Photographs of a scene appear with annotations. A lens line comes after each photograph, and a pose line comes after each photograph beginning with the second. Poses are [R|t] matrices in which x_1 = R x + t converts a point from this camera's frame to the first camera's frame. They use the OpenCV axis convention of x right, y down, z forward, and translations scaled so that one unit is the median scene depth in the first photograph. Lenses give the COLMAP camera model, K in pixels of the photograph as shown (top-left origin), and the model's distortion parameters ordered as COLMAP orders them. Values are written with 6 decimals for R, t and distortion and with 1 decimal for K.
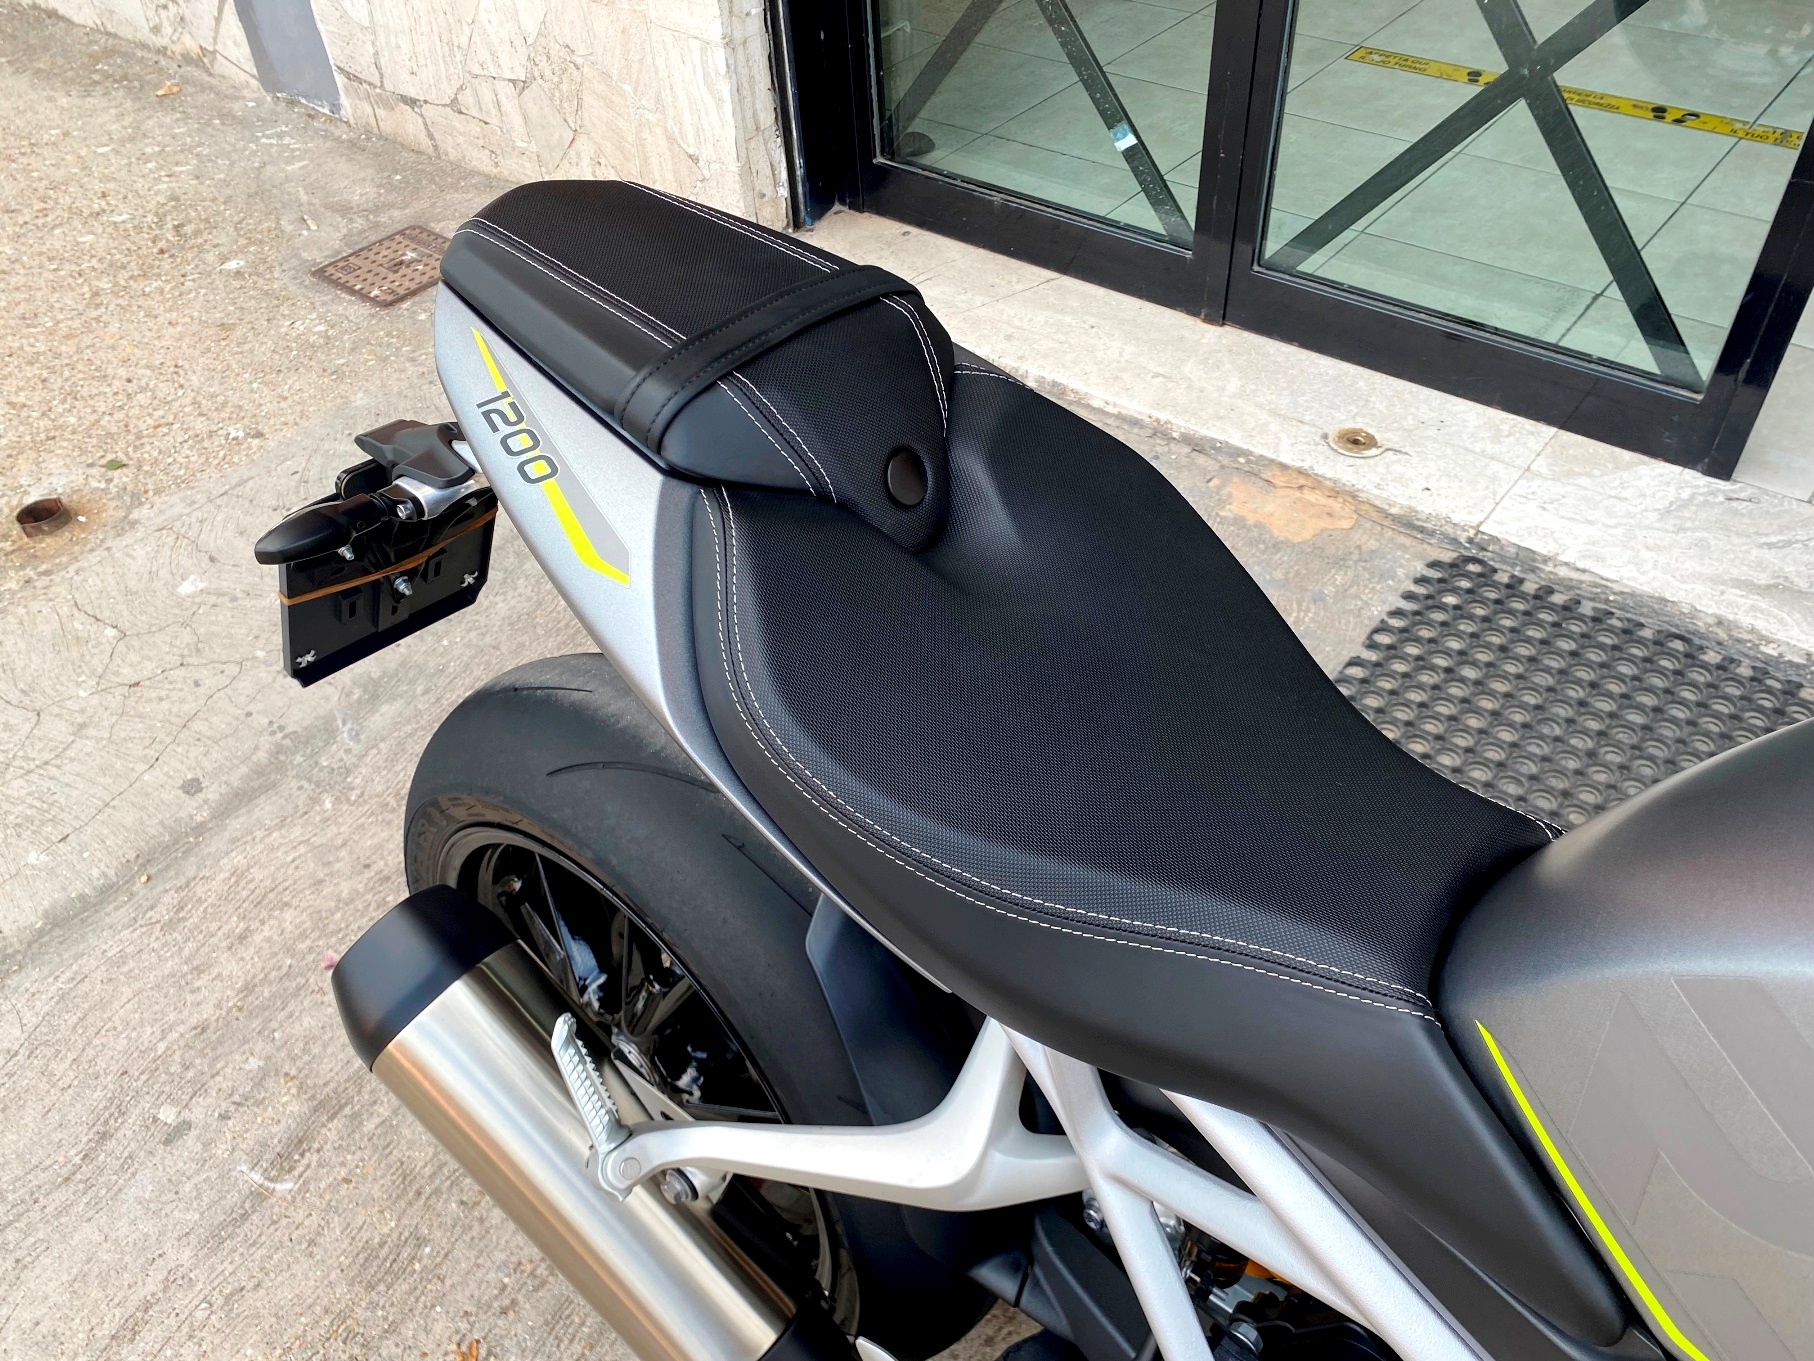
lens RADIAL K [[1391.7, 0, 910.9], [0, 1391.7, 692.0], [0, 0, 1]] dist [0.003485, 0.004588]
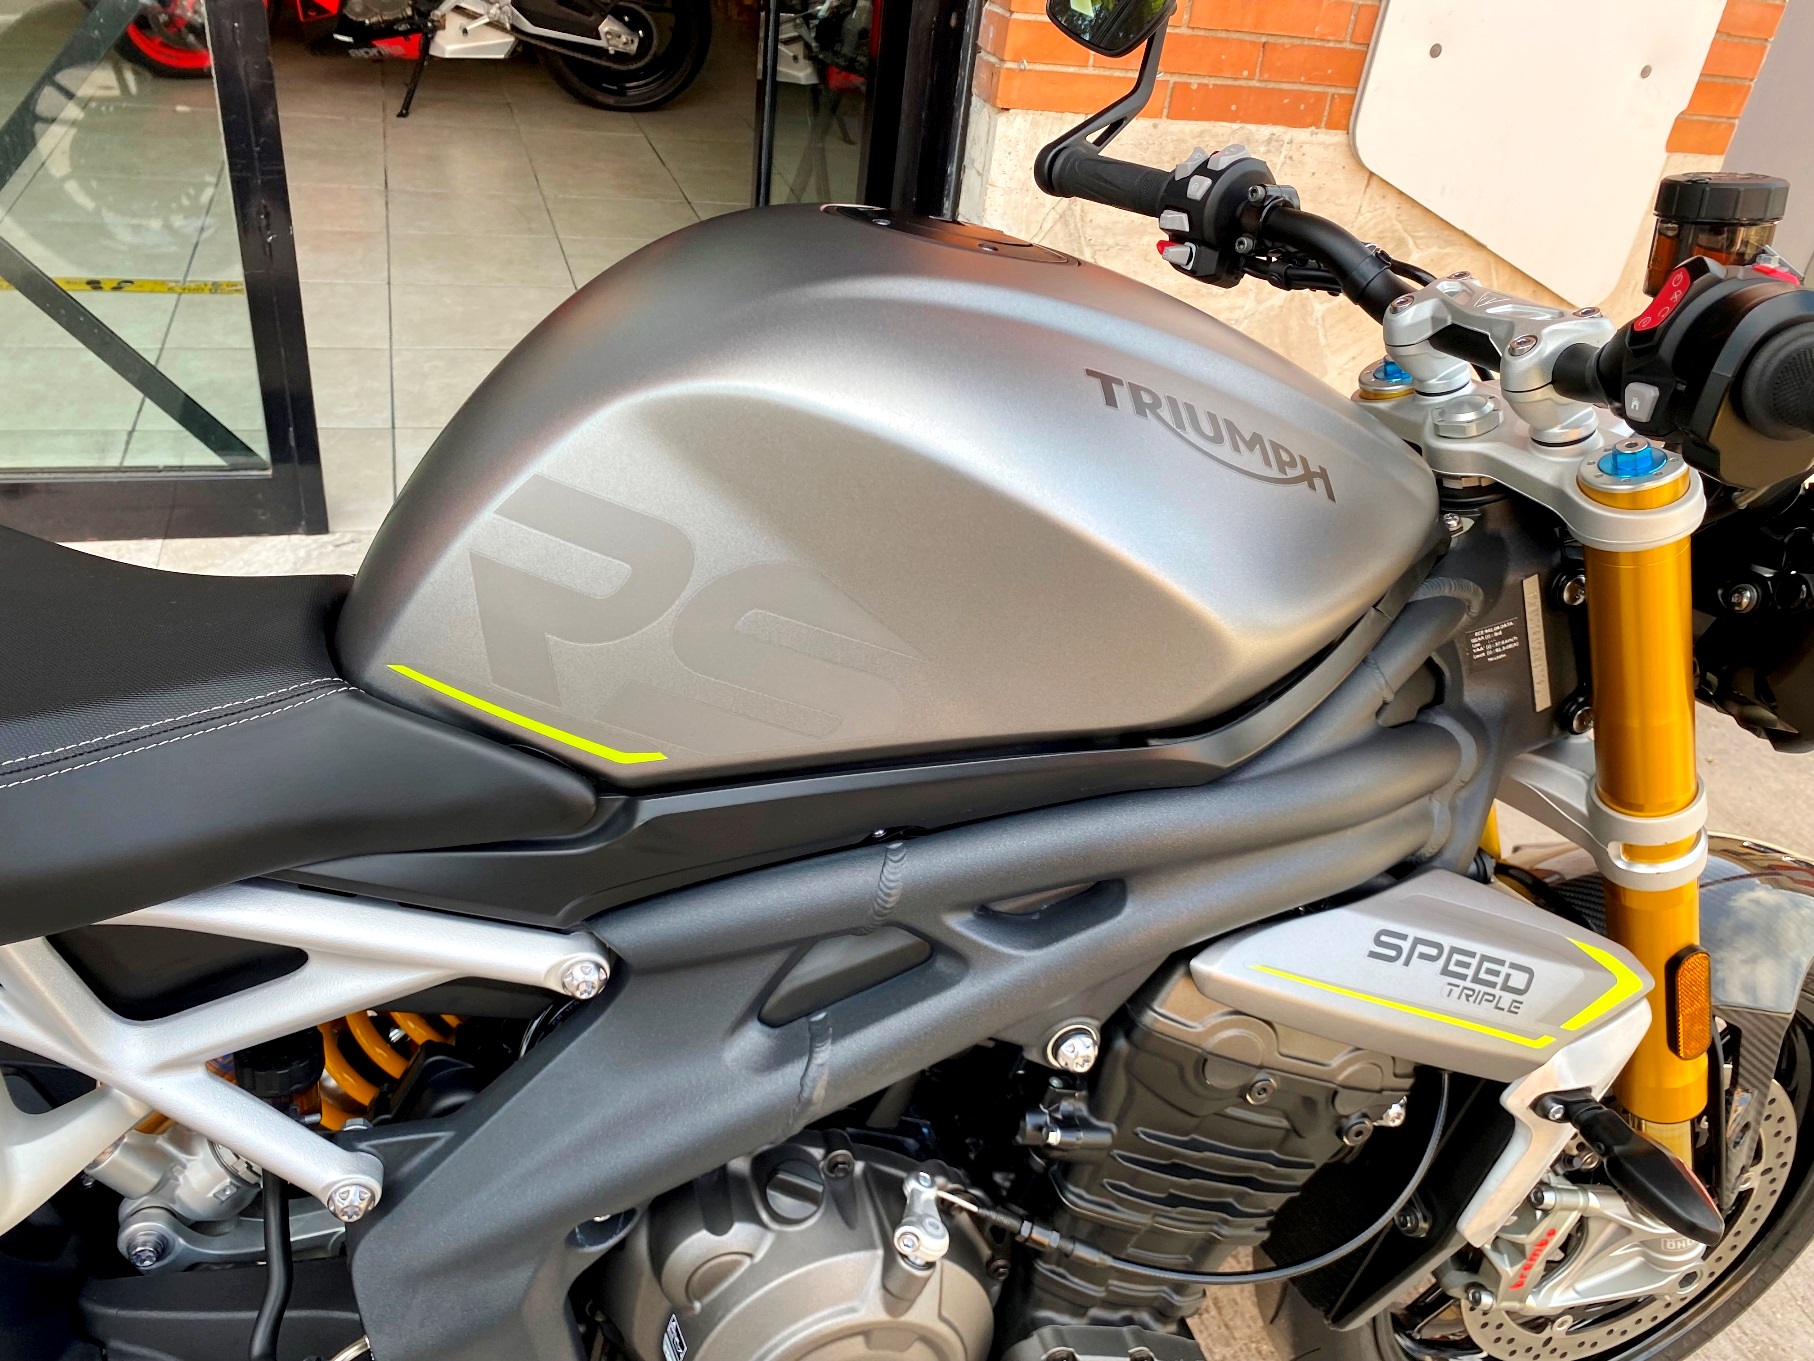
lens RADIAL K [[1388.8, 0, 918.1], [0, 1388.8, 700.3], [0, 0, 1]] dist [0.001738, 0.007200]
pose [[0.535505, -0.358094, 0.764855, -0.071828], [0.469450, 0.879061, 0.082883, 0.096812], [-0.702034, 0.314677, 0.638848, -0.022341]]
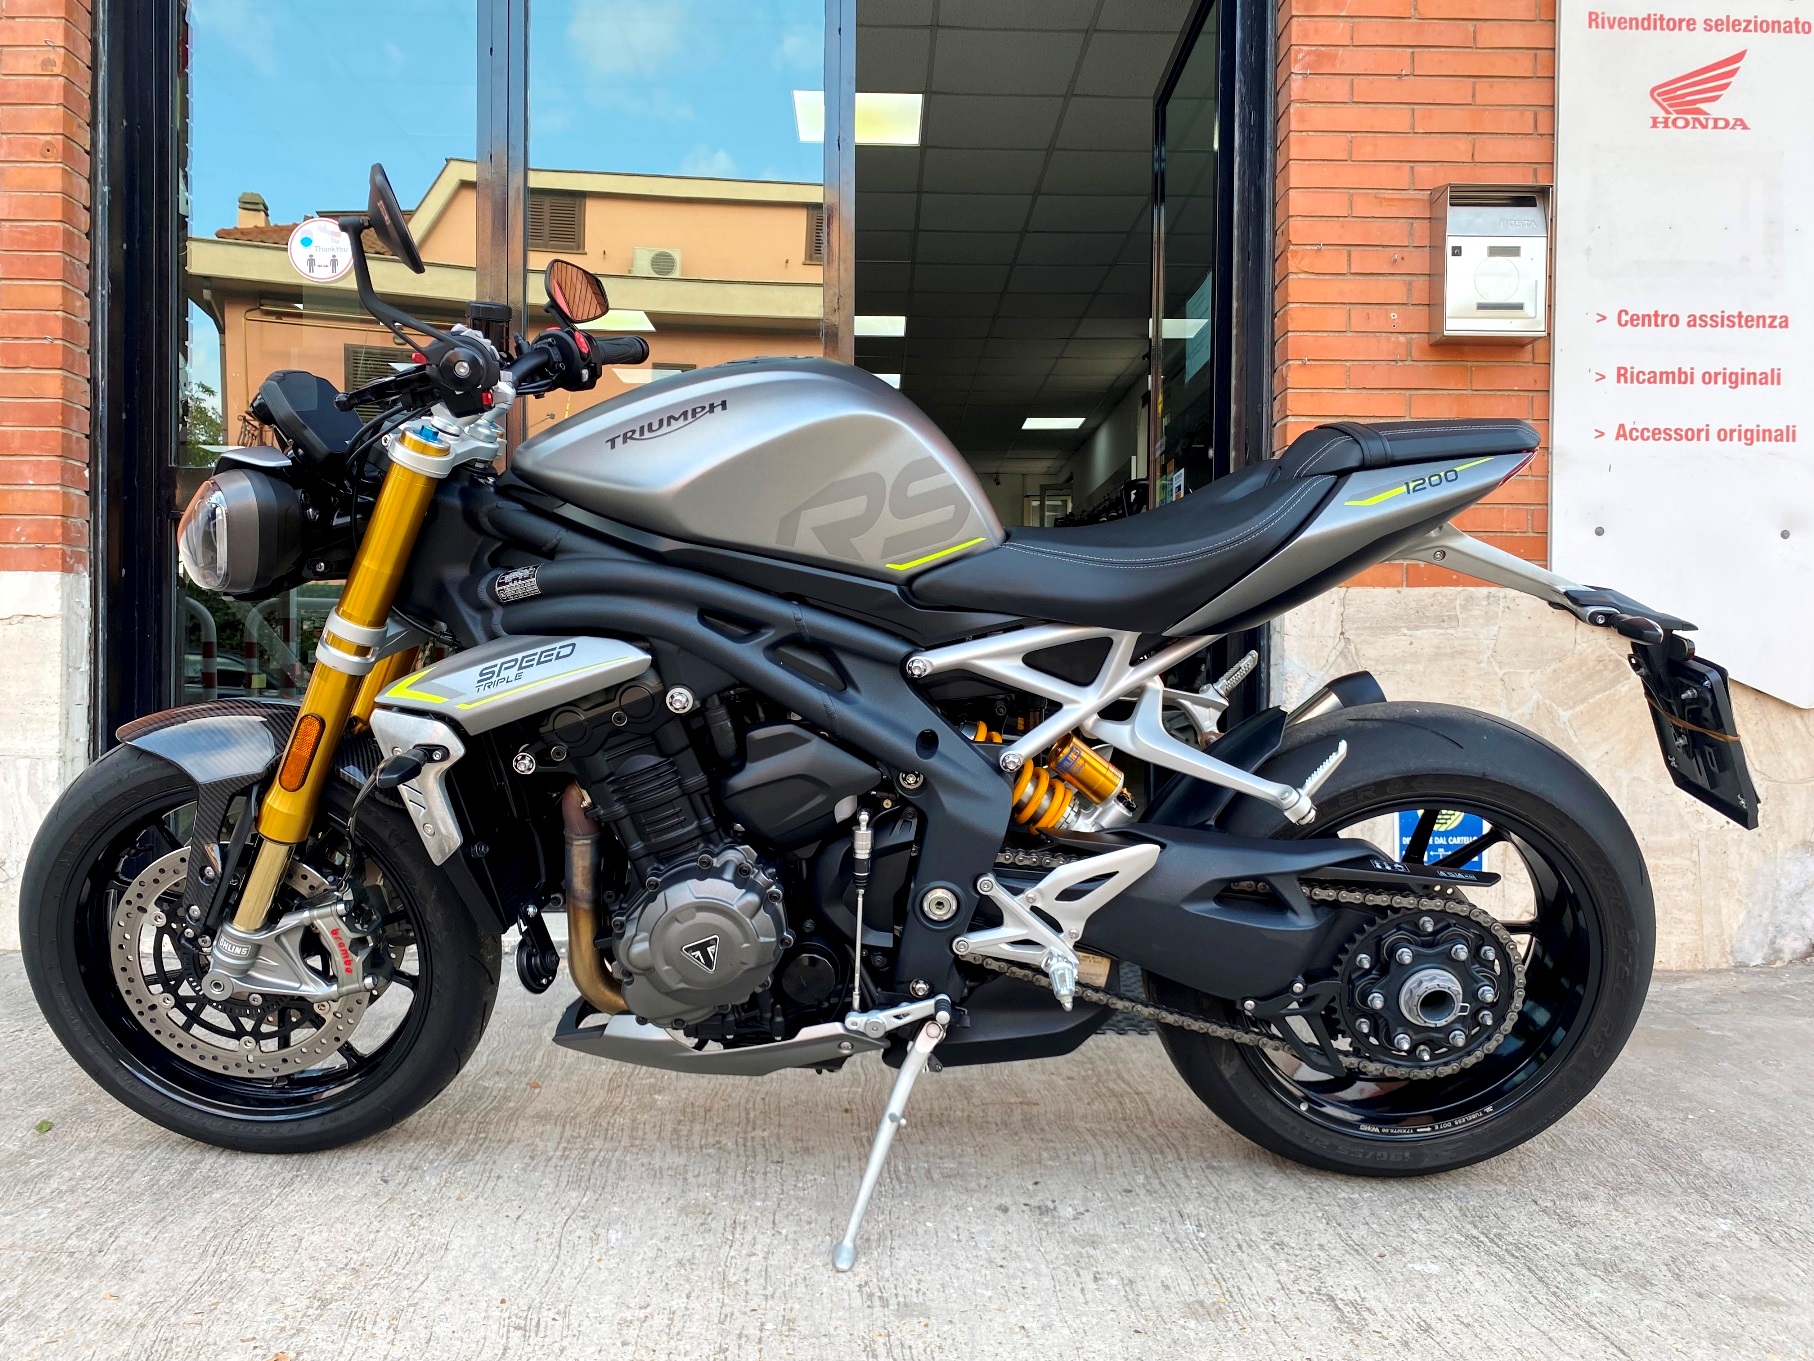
lens RADIAL K [[1384.6, 0, 912.6], [0, 1384.6, 692.2], [0, 0, 1]] dist [0.014118, -0.006879]
pose [[0.759722, 0.048076, 0.648468, -0.421769], [0.416503, 0.729853, -0.542069, 0.560539], [-0.499347, 0.681911, 0.534462, -0.094564]]
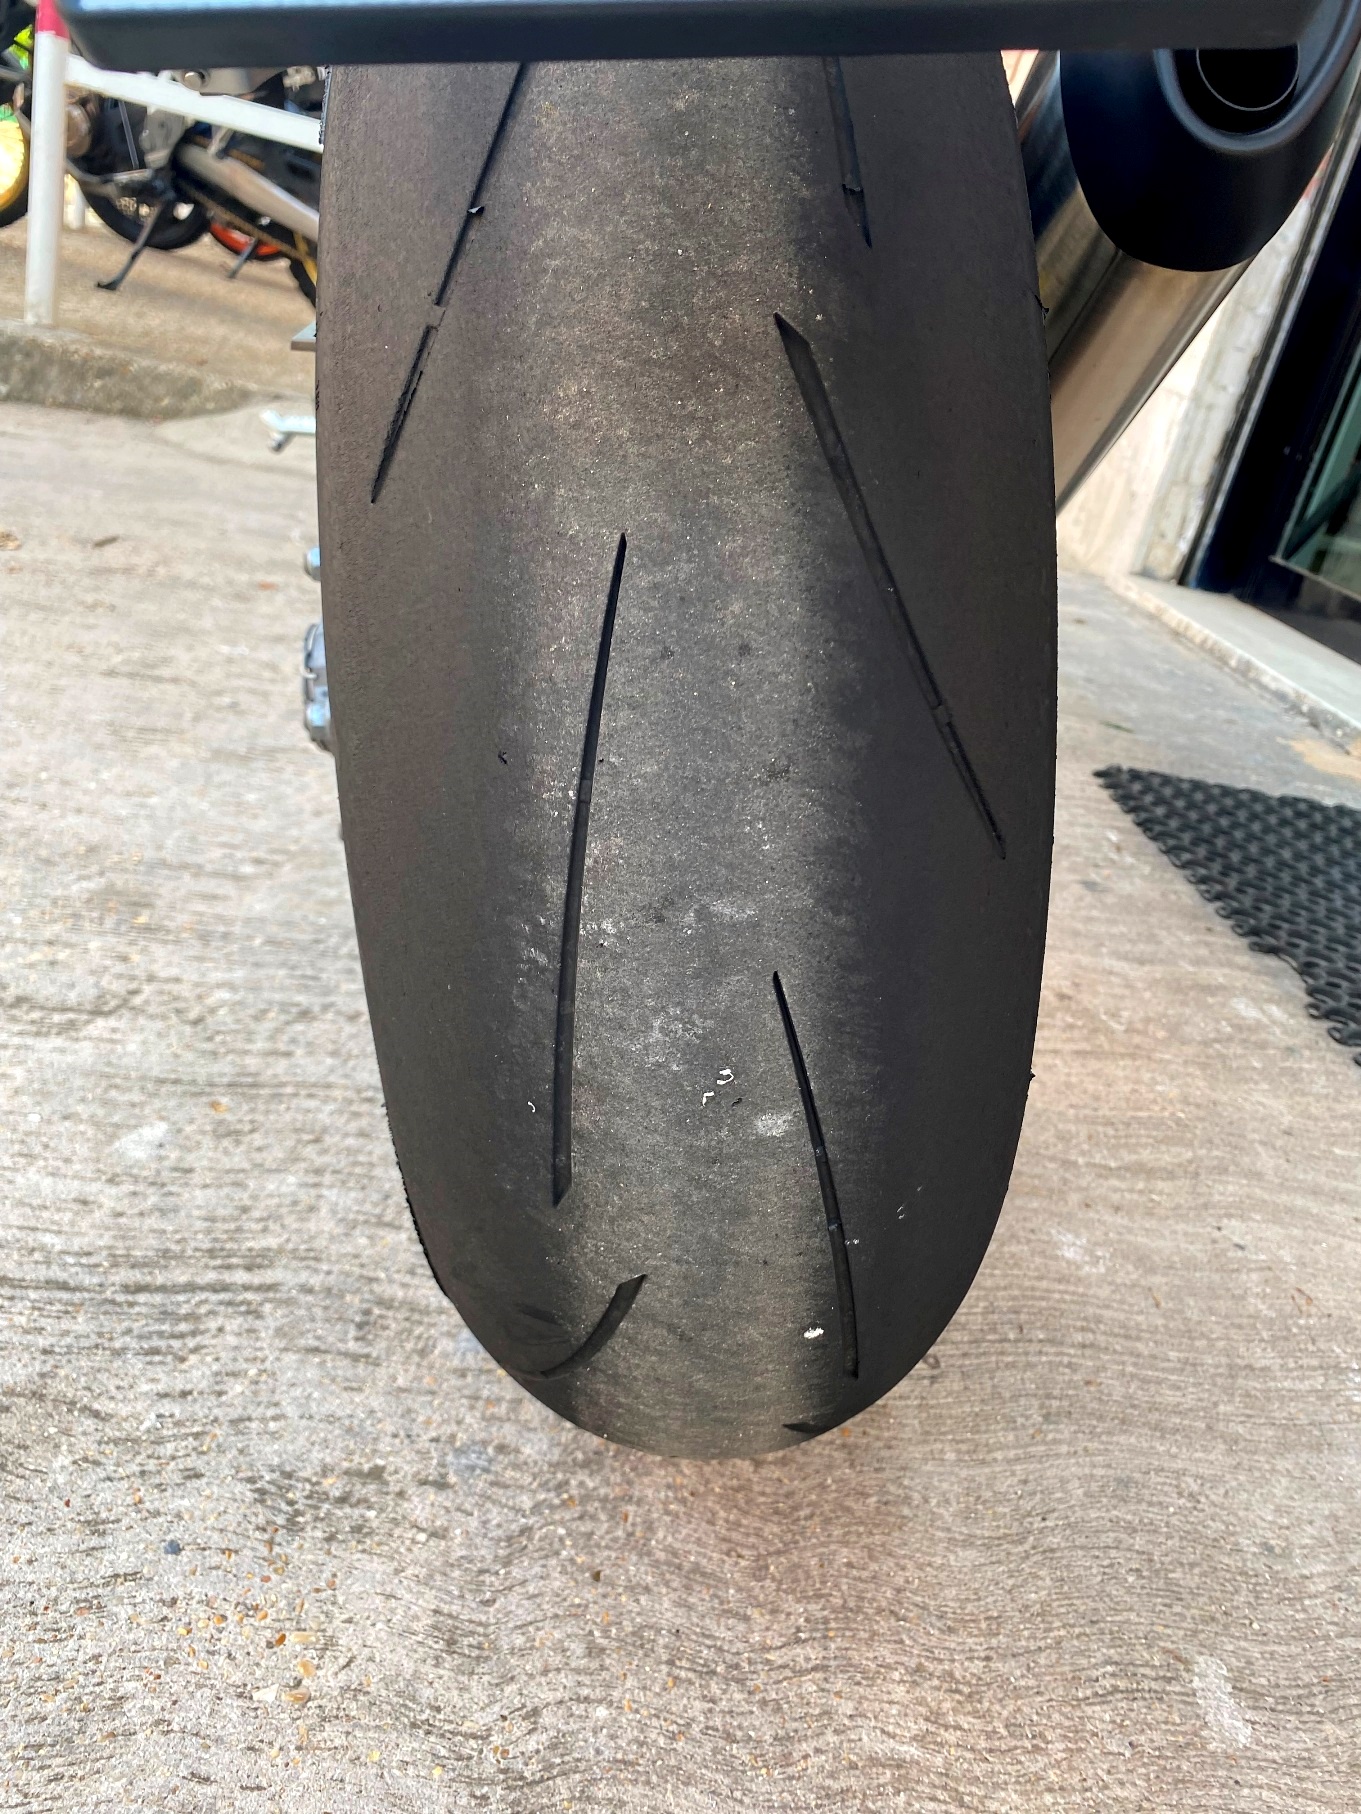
lens RADIAL K [[1397.3, 0, 686.2], [0, 1397.3, 893.2], [0, 0, 1]] dist [0.001163, 0.002315]
pose [[0.643807, 0.479548, -0.596277, 0.606811], [-0.682889, 0.711646, -0.164990, 0.408709], [0.345218, 0.513413, 0.785641, 0.122992]]
